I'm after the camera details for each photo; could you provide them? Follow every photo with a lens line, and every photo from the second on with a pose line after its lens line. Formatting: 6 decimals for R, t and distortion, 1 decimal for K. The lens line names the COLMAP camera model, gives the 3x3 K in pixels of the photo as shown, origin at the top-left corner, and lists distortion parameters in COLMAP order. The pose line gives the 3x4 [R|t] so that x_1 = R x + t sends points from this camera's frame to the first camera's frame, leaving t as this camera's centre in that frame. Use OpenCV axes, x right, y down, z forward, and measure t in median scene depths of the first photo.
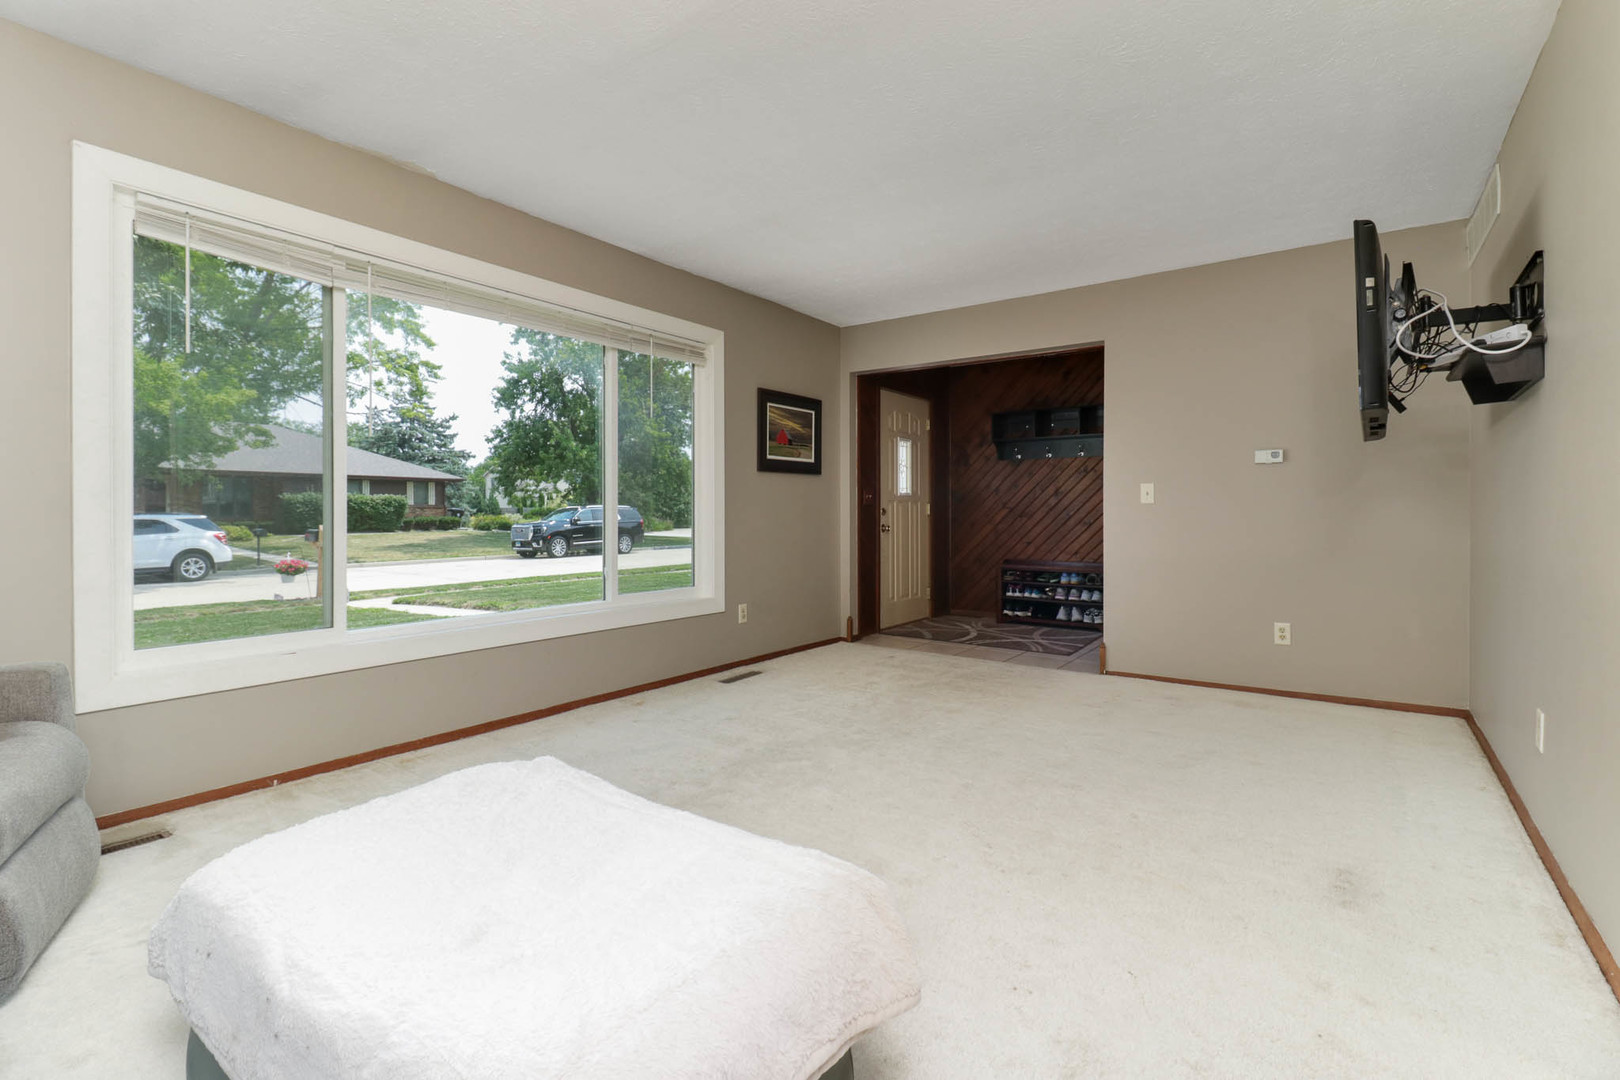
lens RADIAL K [[752.4, 0, 806.3], [0, 752.4, 508.0], [0, 0, 1]] dist [0.028518, -0.018939]
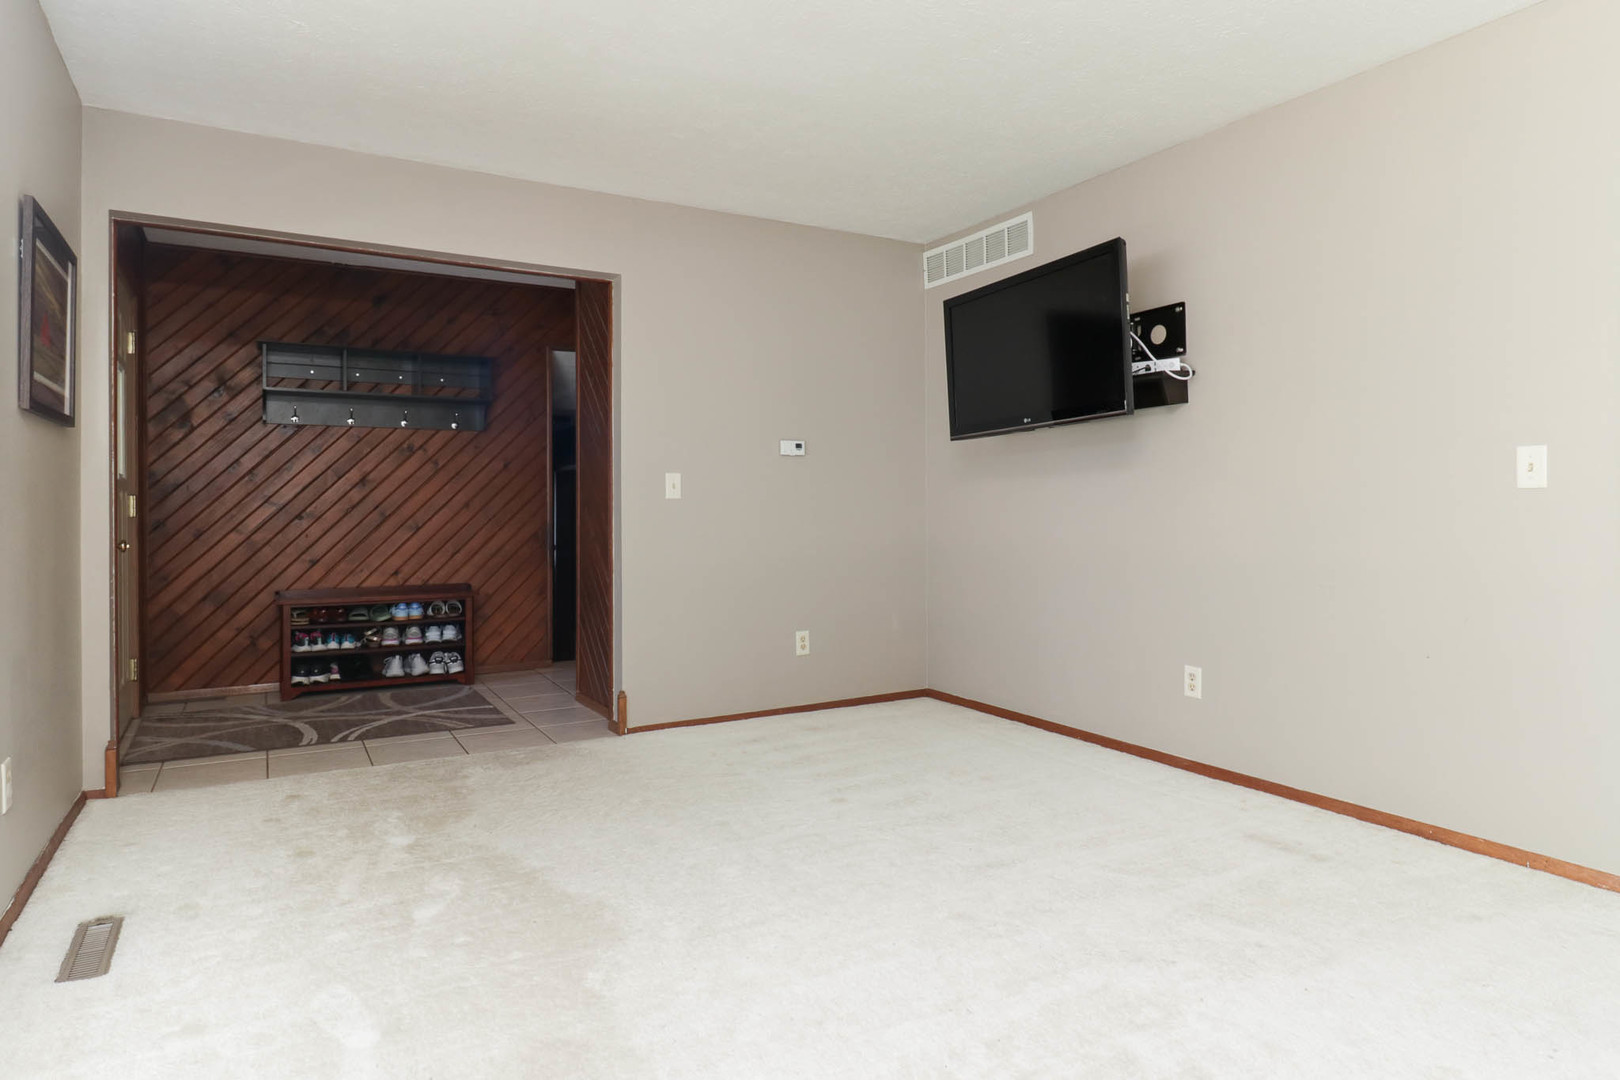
lens RADIAL K [[952.6, 0, 808.8], [0, 952.6, 503.3], [0, 0, 1]] dist [0.000711, 0.000607]
pose [[0.405803, 0.004197, 0.913951, -0.267430], [-0.002123, 0.999991, -0.003649, 0.001199], [-0.913958, -0.000459, 0.405808, 0.338562]]
